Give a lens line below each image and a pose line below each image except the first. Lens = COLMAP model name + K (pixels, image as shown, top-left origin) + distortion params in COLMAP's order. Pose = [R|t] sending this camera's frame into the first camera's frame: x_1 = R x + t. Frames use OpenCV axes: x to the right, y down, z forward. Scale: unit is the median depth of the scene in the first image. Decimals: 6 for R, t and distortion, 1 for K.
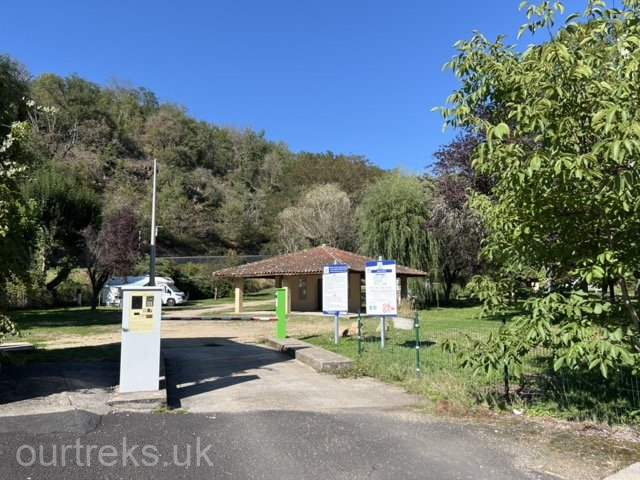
lens RADIAL K [[481.5, 0, 320.2], [0, 481.5, 240.3], [0, 0, 1]] dist [0.009461, 0.002227]
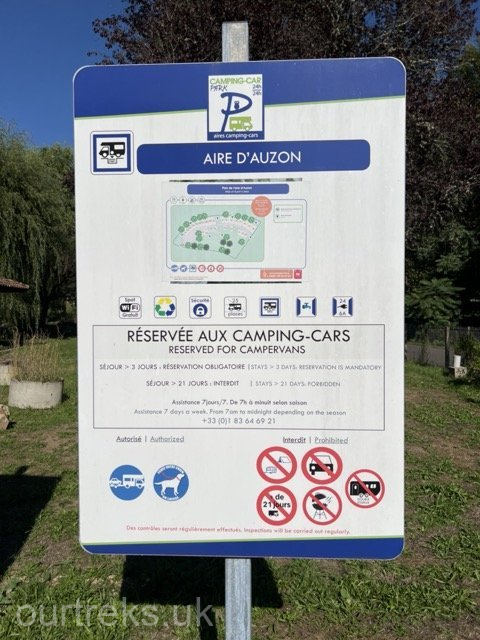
lens RADIAL K [[481.5, 0, 240.7], [0, 481.5, 320.6], [0, 0, 1]] dist [0.009461, 0.002227]
pose [[0.760754, -0.021411, 0.648687, 0.052965], [-0.060544, 0.992757, 0.103771, 0.089179], [-0.646210, -0.118219, 0.753948, 0.908211]]
